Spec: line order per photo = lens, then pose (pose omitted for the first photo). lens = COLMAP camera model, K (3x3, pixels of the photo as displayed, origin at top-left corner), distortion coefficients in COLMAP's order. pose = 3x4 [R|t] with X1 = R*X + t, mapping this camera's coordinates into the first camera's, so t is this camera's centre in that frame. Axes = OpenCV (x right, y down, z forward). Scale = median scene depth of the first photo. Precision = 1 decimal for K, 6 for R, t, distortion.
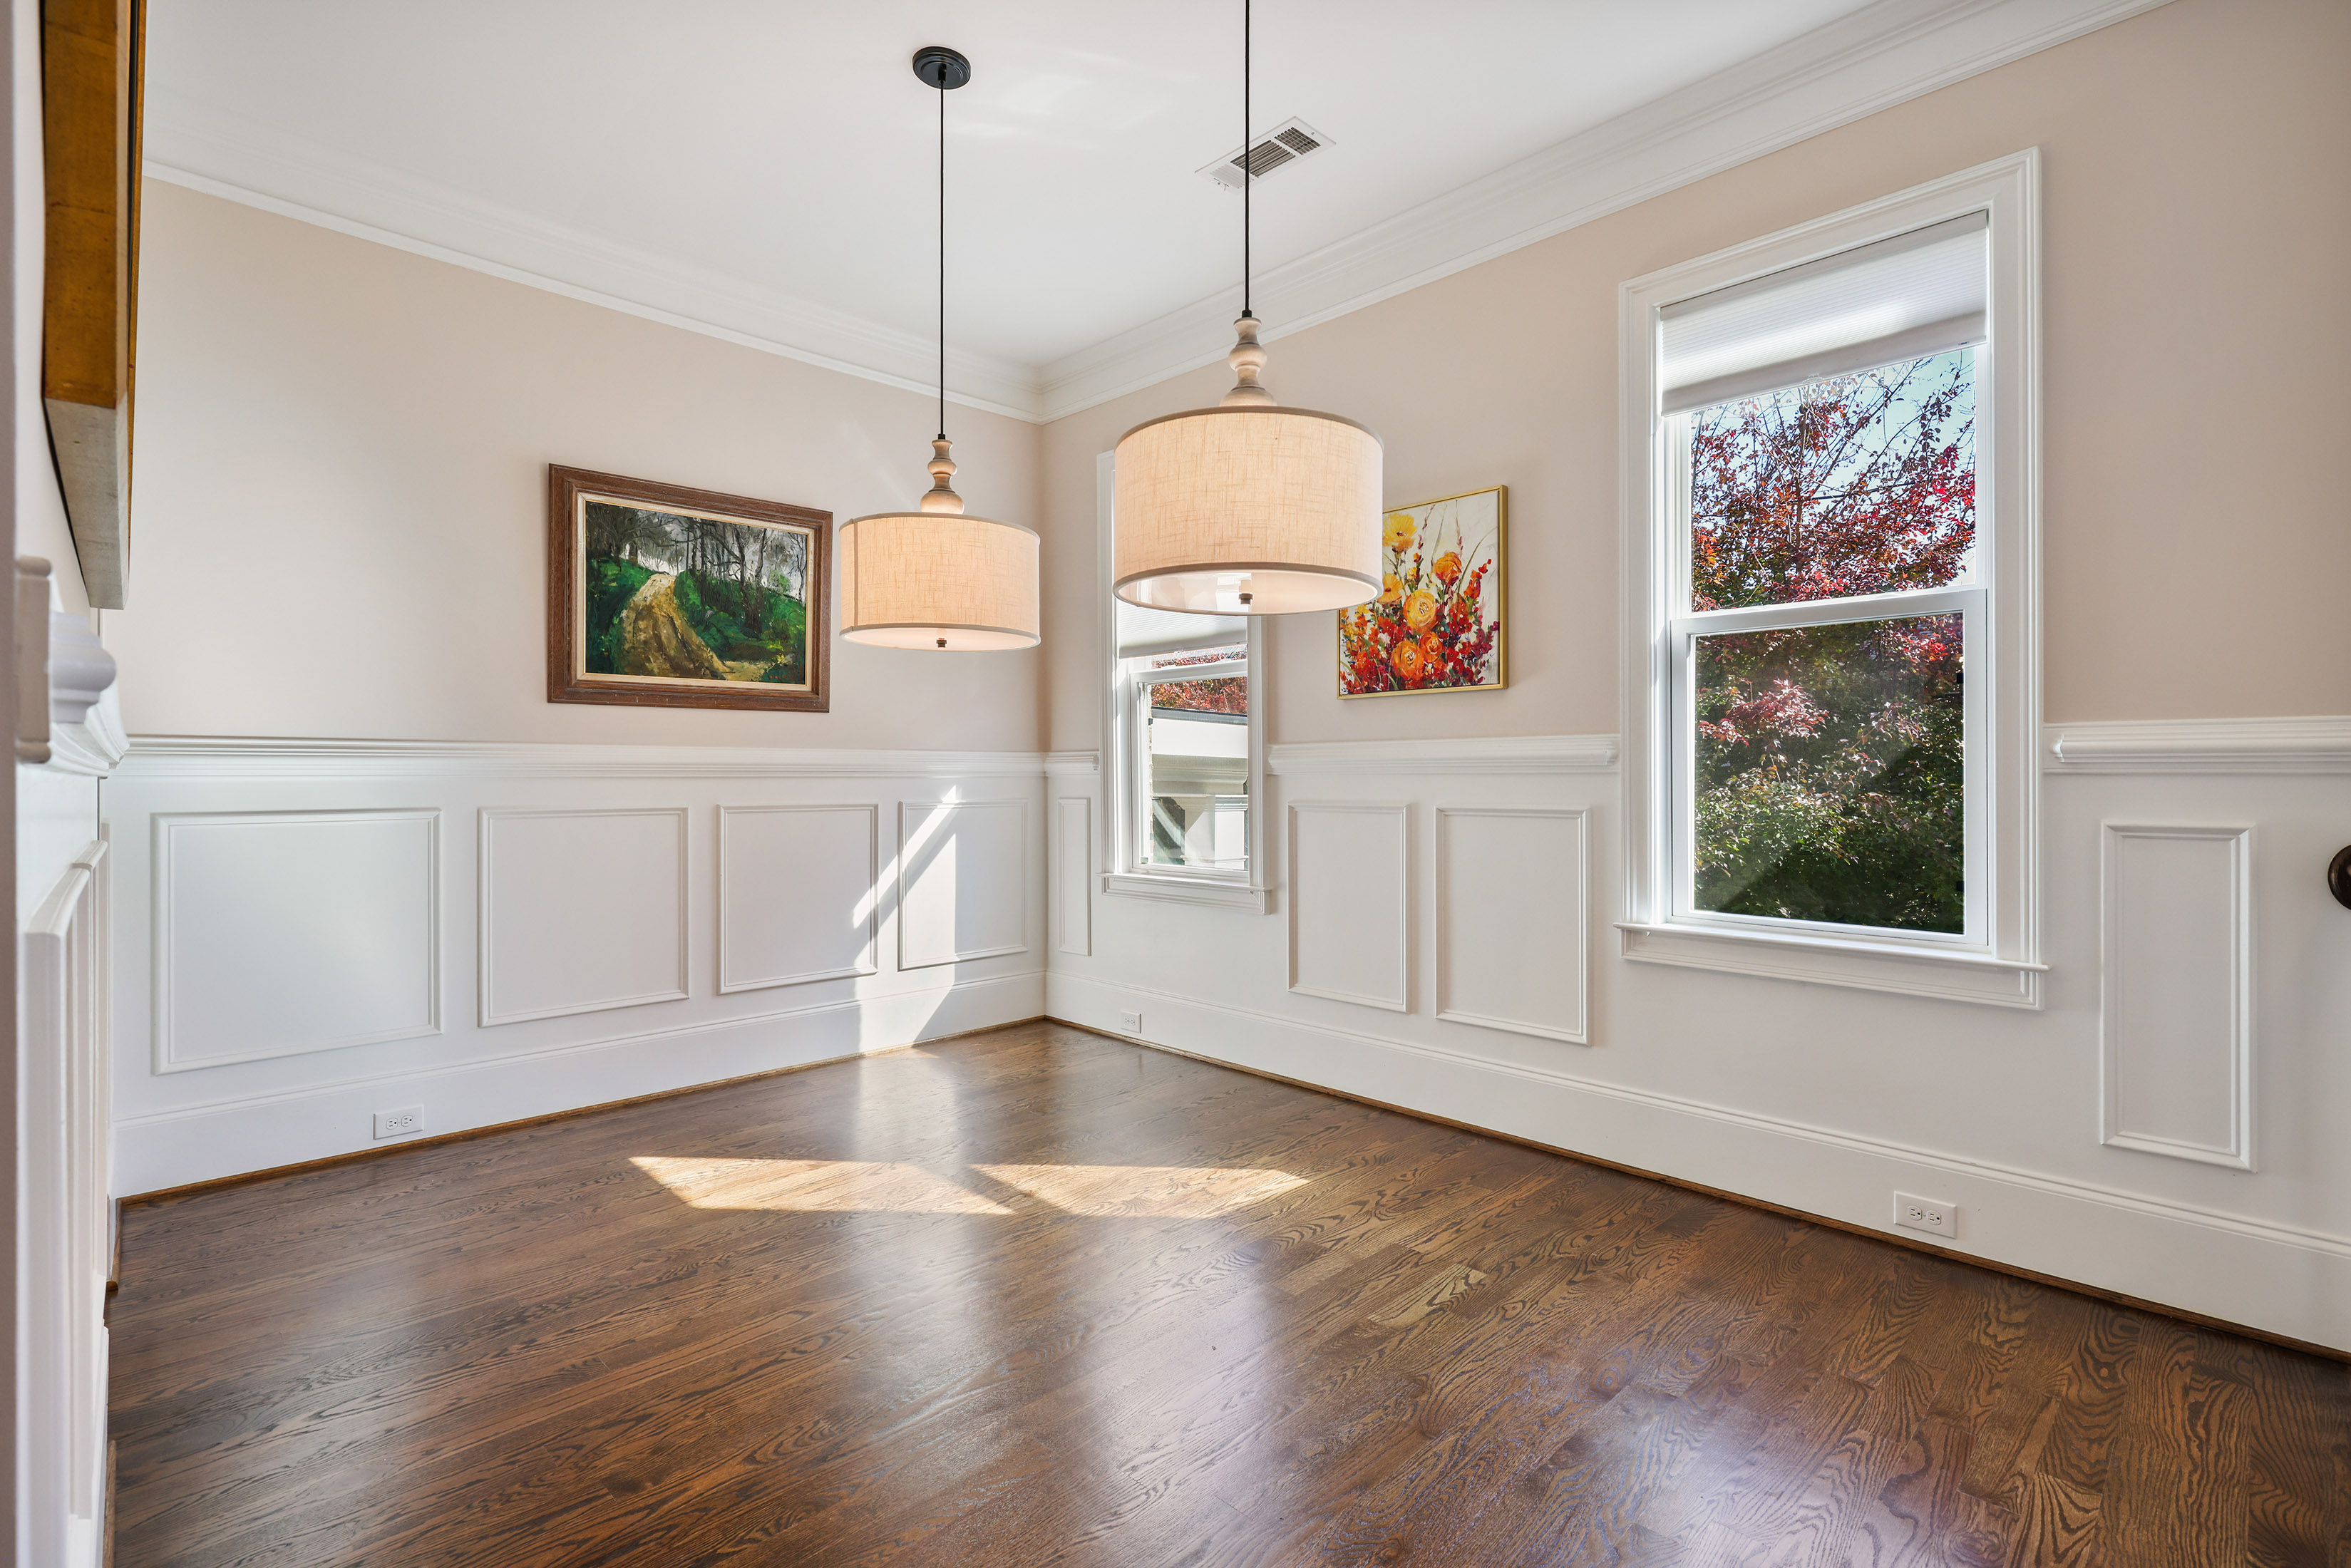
lens RADIAL K [[1078.6, 0, 1171.0], [0, 1078.6, 769.8], [0, 0, 1]] dist [0.001208, -0.000597]
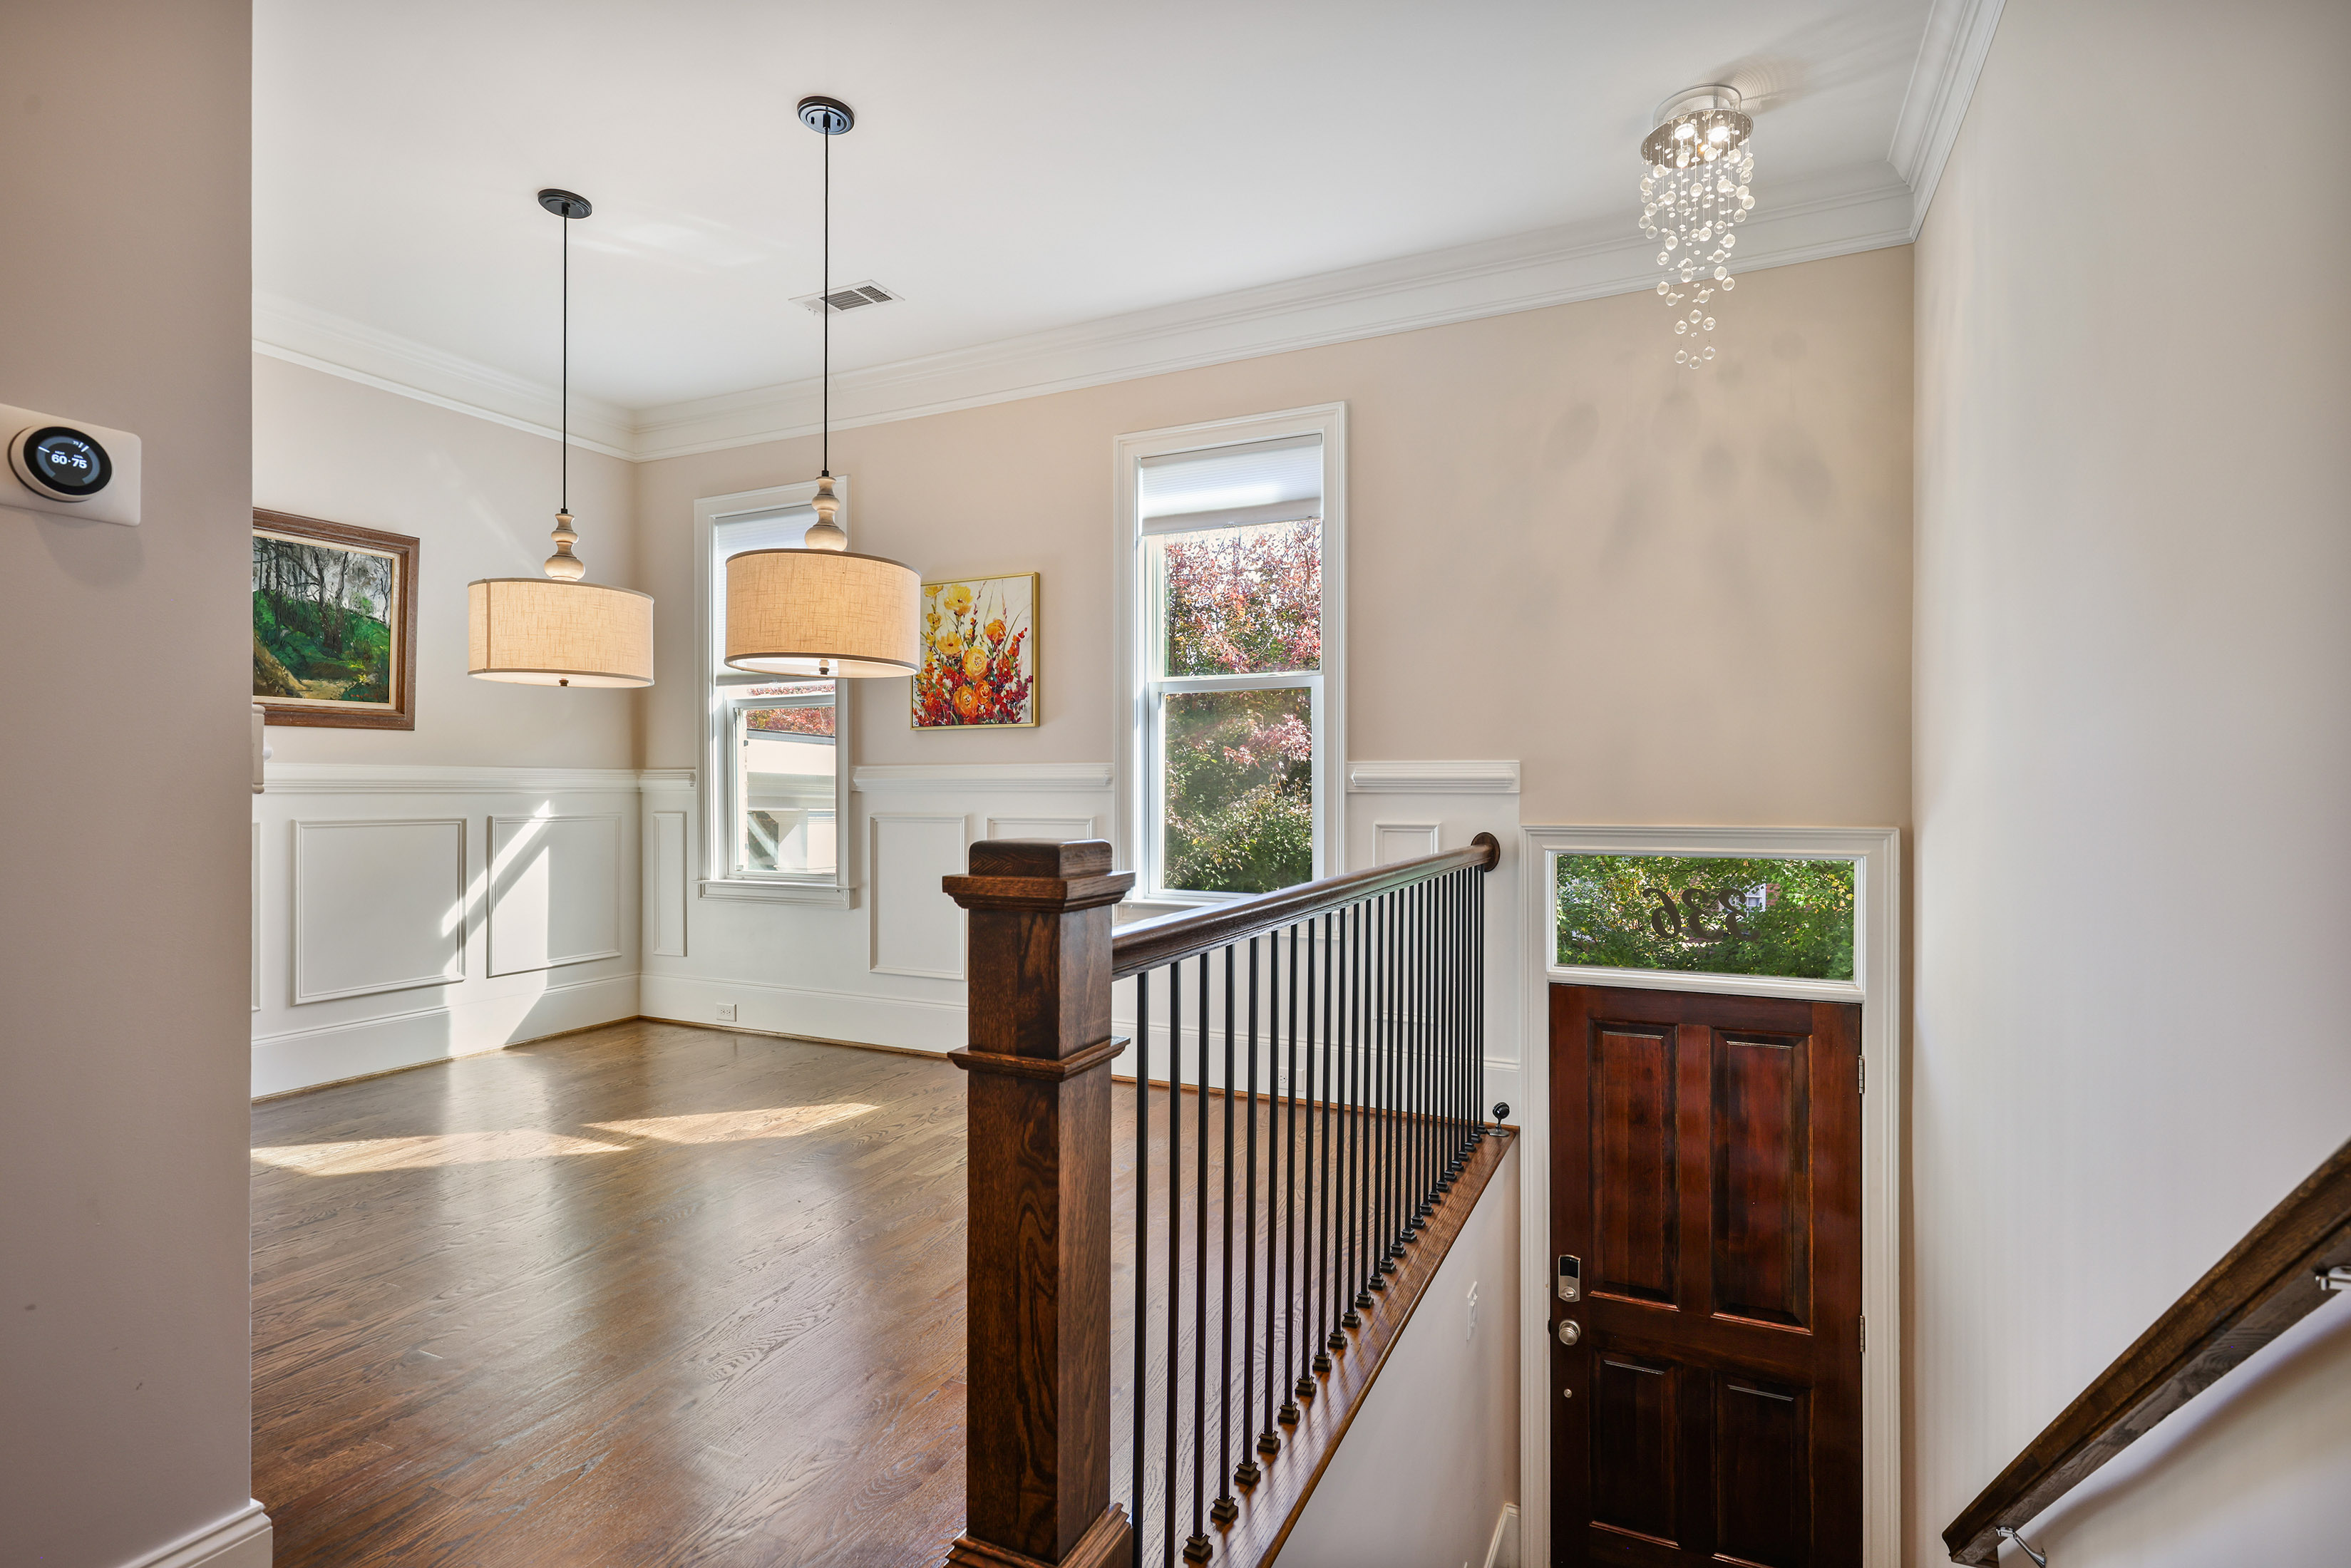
lens RADIAL K [[1123.0, 0, 1178.9], [0, 1123.0, 786.3], [0, 0, 1]] dist [0.002245, -0.000550]
pose [[0.937603, 0.002828, 0.347697, -0.003870], [-0.003887, 0.999990, 0.002348, -0.005525], [-0.347687, -0.003553, 0.937604, -0.296425]]
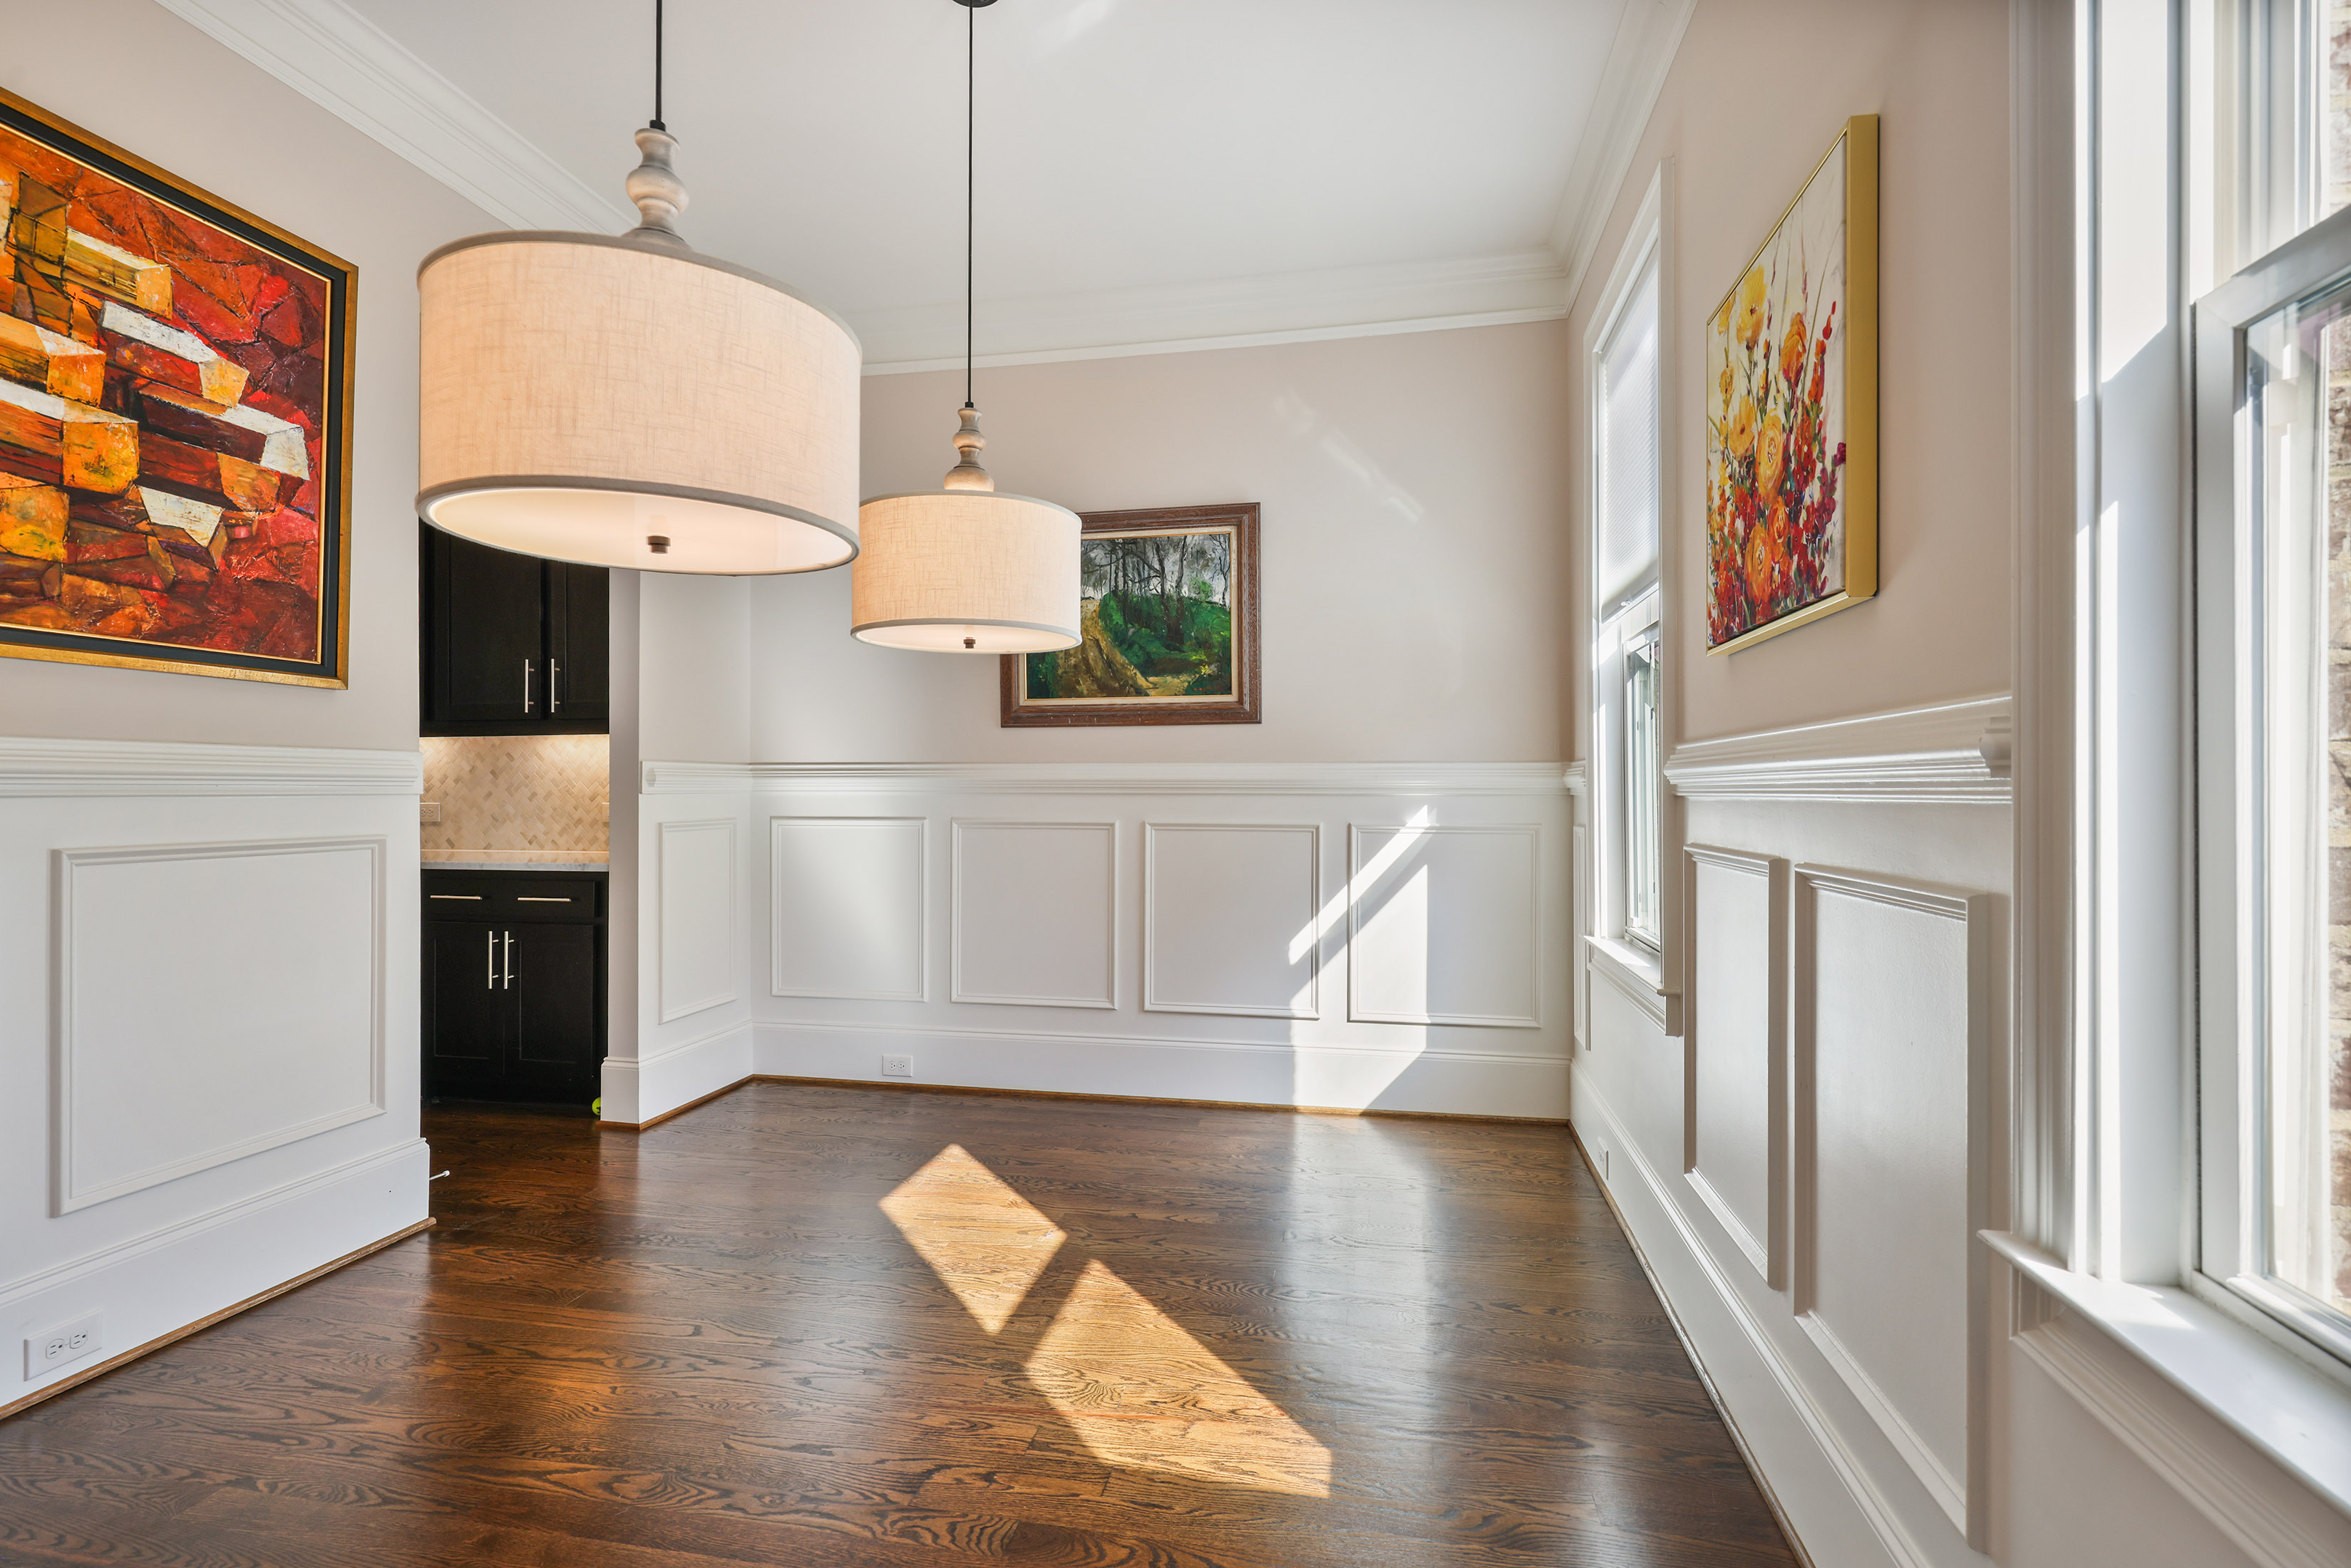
lens RADIAL K [[1078.6, 0, 1175.5], [0, 1078.6, 786.8], [0, 0, 1]] dist [0.001208, -0.000597]
pose [[0.573472, 0.001343, -0.819224, 0.426570], [0.002834, 0.999989, 0.003623, -0.003211], [0.819220, -0.004399, 0.573462, 0.459406]]
